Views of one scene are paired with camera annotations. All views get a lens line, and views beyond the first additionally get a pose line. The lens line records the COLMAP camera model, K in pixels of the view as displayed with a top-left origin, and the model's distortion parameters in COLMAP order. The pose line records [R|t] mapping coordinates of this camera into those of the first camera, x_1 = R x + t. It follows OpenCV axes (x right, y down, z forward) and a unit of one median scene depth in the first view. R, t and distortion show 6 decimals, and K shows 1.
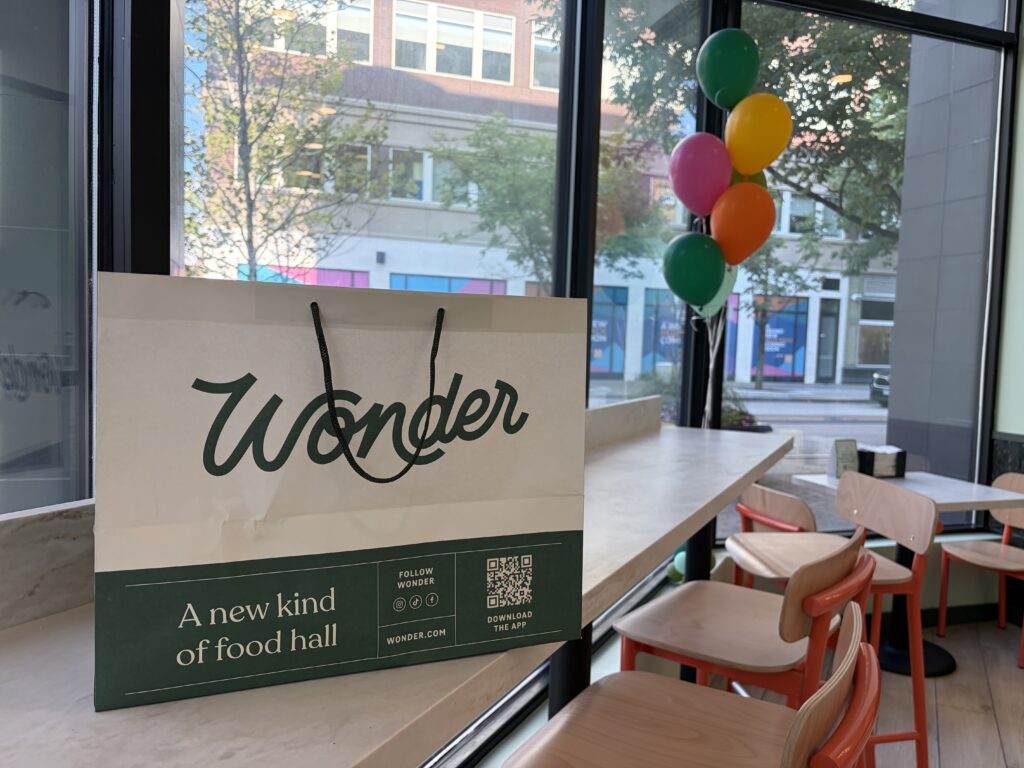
lens RADIAL K [[770.8, 0, 513.7], [0, 770.8, 383.4], [0, 0, 1]] dist [0.029597, -0.022608]
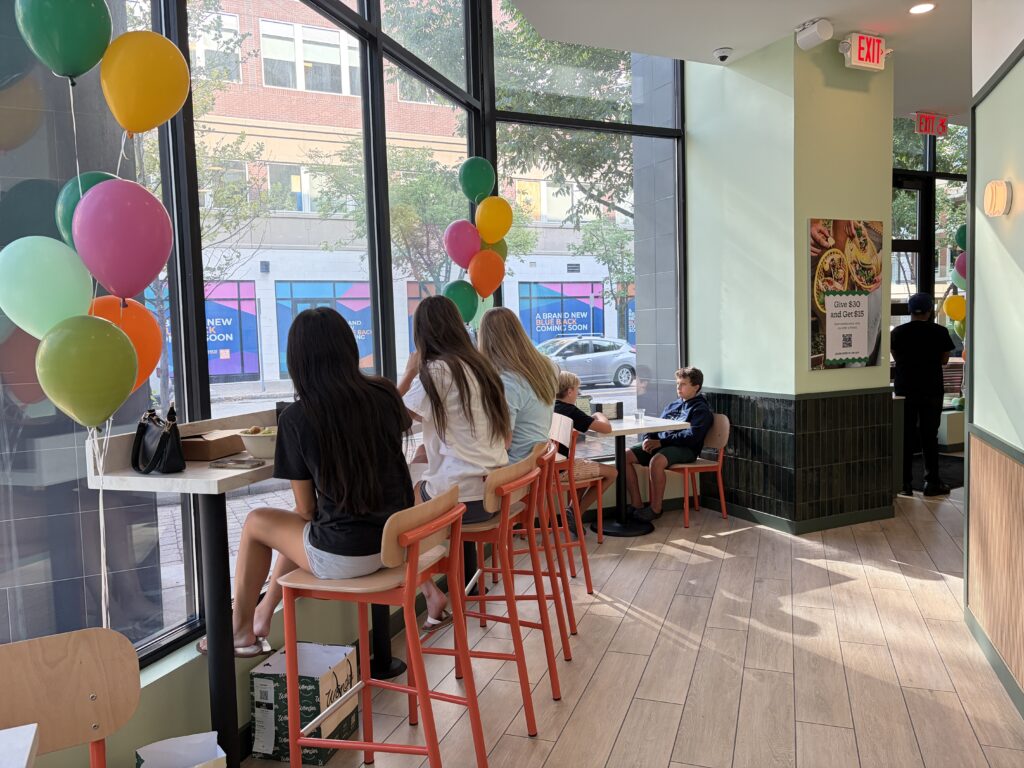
lens RADIAL K [[770.8, 0, 512.0], [0, 770.8, 386.2], [0, 0, 1]] dist [0.029597, -0.022608]
pose [[0.989544, -0.065909, 0.128288, 0.016247], [0.063961, 0.997767, 0.019250, 0.002057], [-0.129270, -0.010843, 0.991550, -0.100406]]
